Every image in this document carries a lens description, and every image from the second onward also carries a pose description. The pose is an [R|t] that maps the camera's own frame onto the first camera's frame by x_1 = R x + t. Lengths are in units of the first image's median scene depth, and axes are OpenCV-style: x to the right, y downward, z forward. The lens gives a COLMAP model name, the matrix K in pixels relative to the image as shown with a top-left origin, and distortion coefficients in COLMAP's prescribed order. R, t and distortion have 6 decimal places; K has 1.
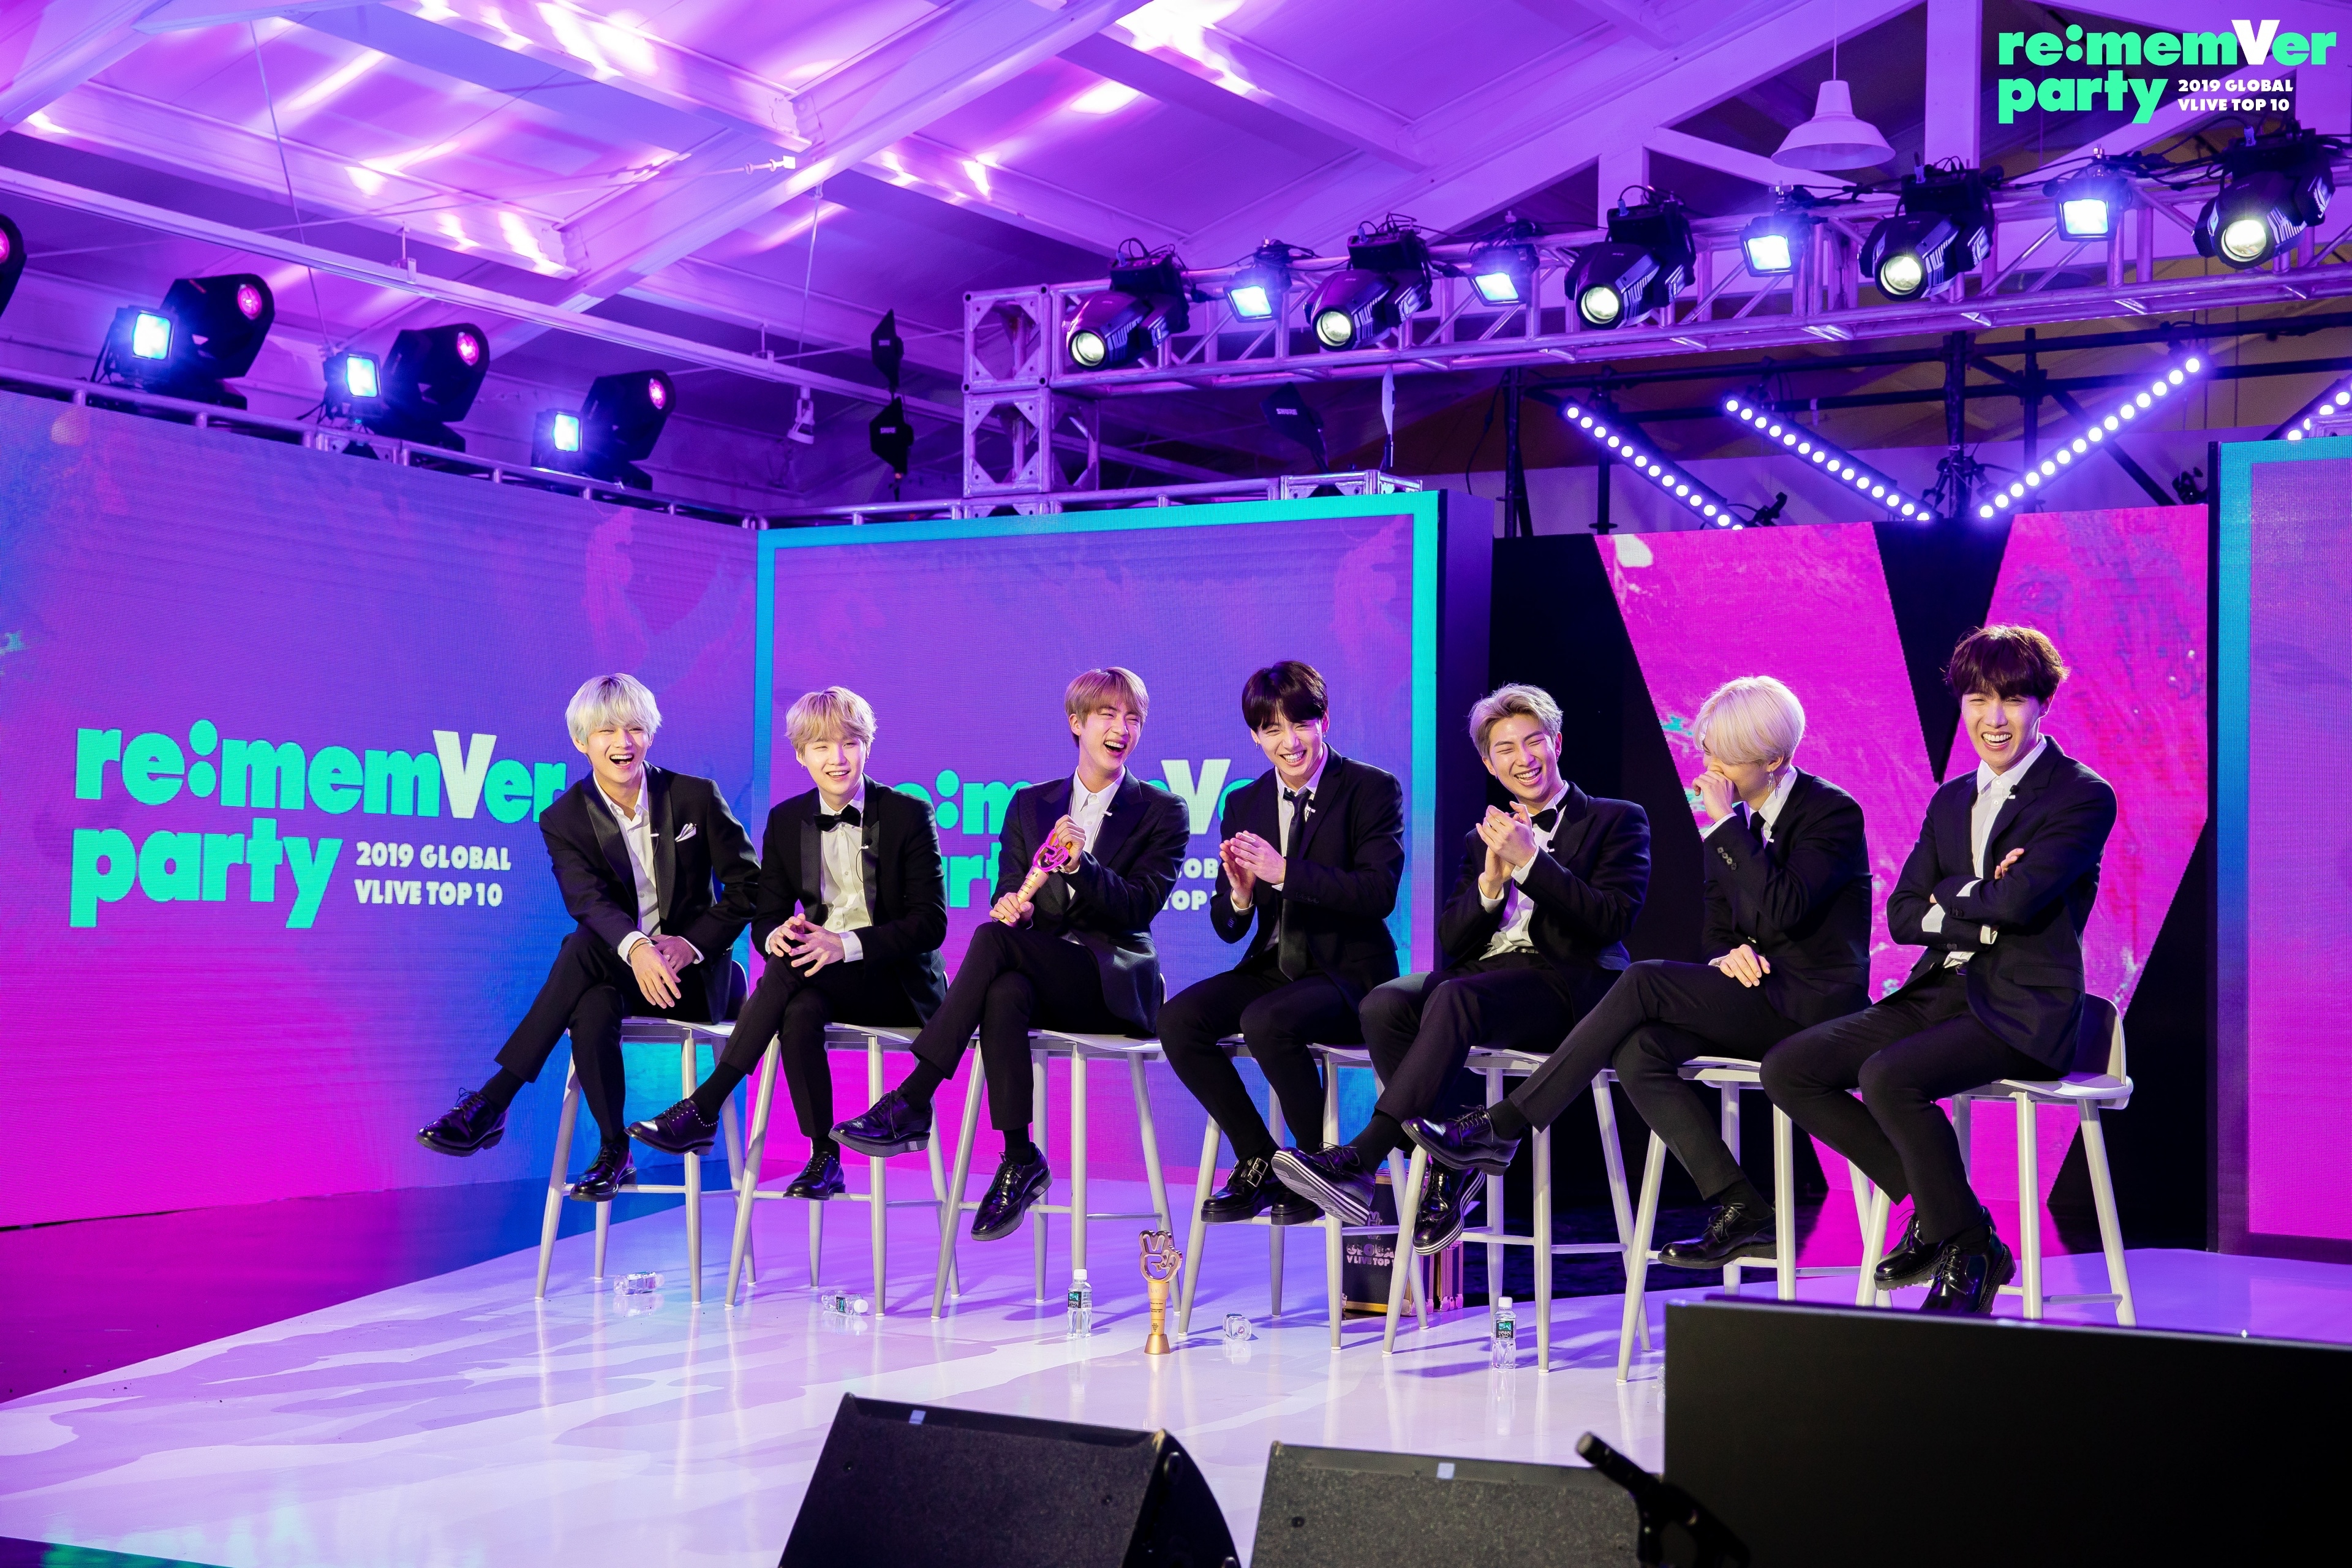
lens RADIAL K [[3468.3, 0, 1162.2], [0, 3468.3, 768.4], [0, 0, 1]] dist [0.160020, 0.000000]
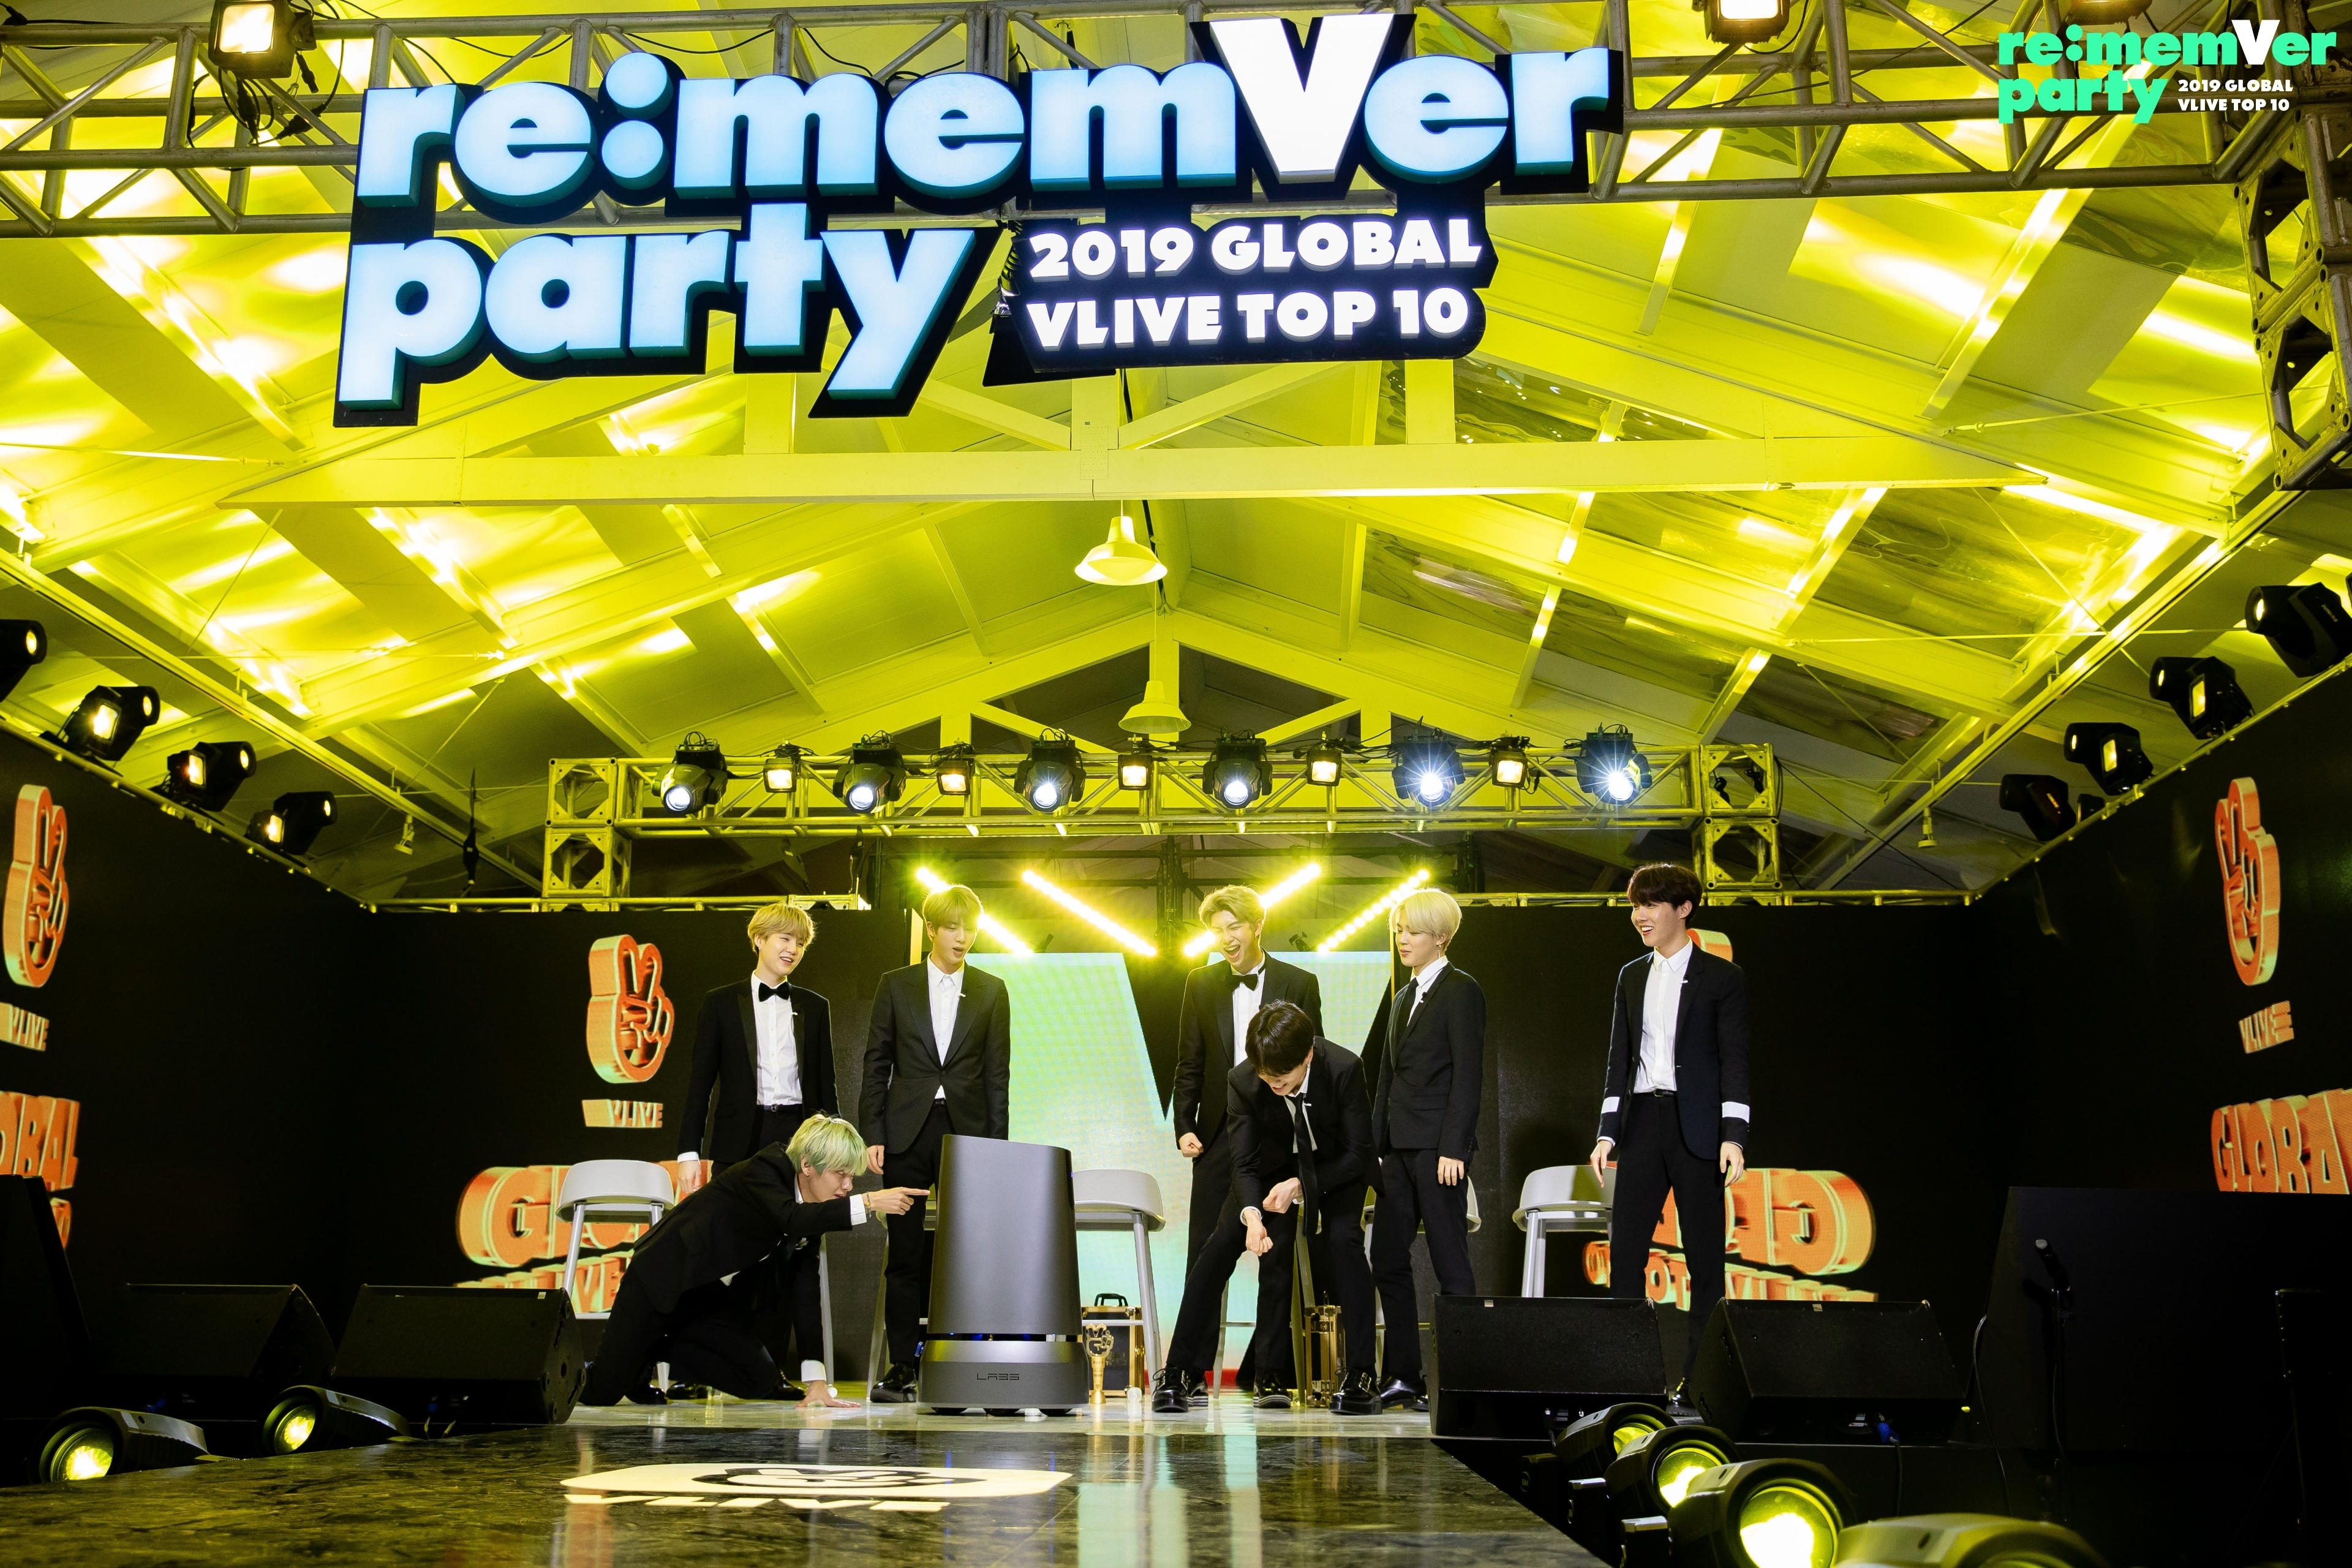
lens RADIAL K [[2482.3, 0, 1128.2], [0, 2482.3, 737.7], [0, 0, 1]] dist [-0.005112, 0.000000]
pose [[0.888620, 0.104558, 0.446567, -0.318390], [-0.013592, 0.979244, -0.202231, 0.064328], [-0.458442, 0.173637, 0.871597, -0.021481]]
